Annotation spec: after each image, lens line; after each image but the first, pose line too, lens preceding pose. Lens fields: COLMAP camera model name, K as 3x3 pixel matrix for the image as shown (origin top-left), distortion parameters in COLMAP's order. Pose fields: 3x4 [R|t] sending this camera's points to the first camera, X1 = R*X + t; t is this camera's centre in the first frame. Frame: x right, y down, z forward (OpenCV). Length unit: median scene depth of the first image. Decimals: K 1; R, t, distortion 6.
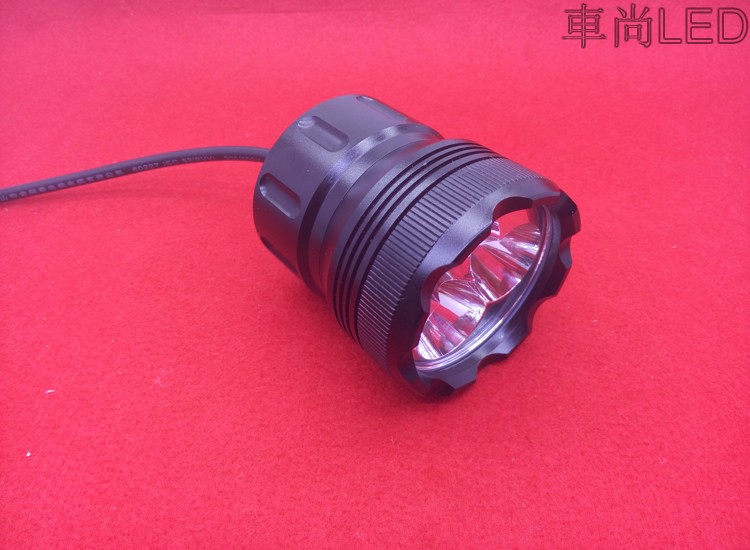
lens RADIAL K [[582.9, 0, 375.0], [0, 582.9, 275.0], [0, 0, 1]] dist [0.069101, -0.193942]
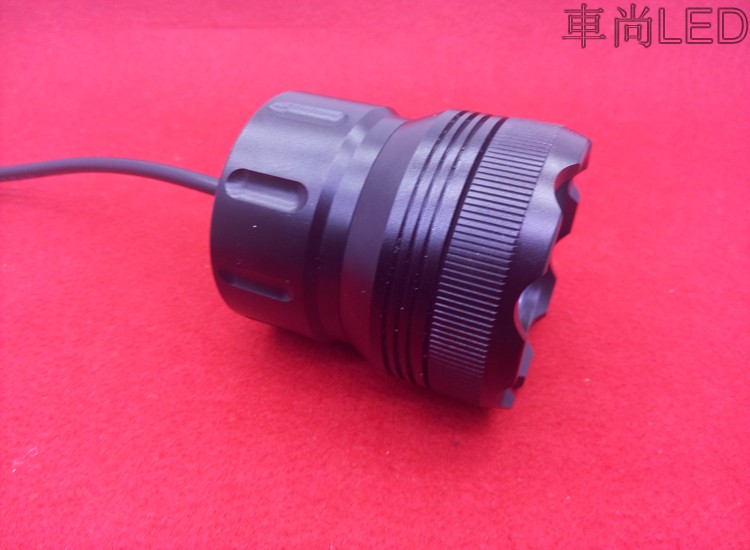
lens RADIAL K [[574.2, 0, 375.9], [0, 574.2, 283.2], [0, 0, 1]] dist [0.043338, -0.147321]
pose [[0.998311, 0.007208, 0.057655, 0.038388], [-0.003295, 0.997702, -0.067679, -0.000932], [-0.058010, 0.067375, 0.996040, 0.230316]]
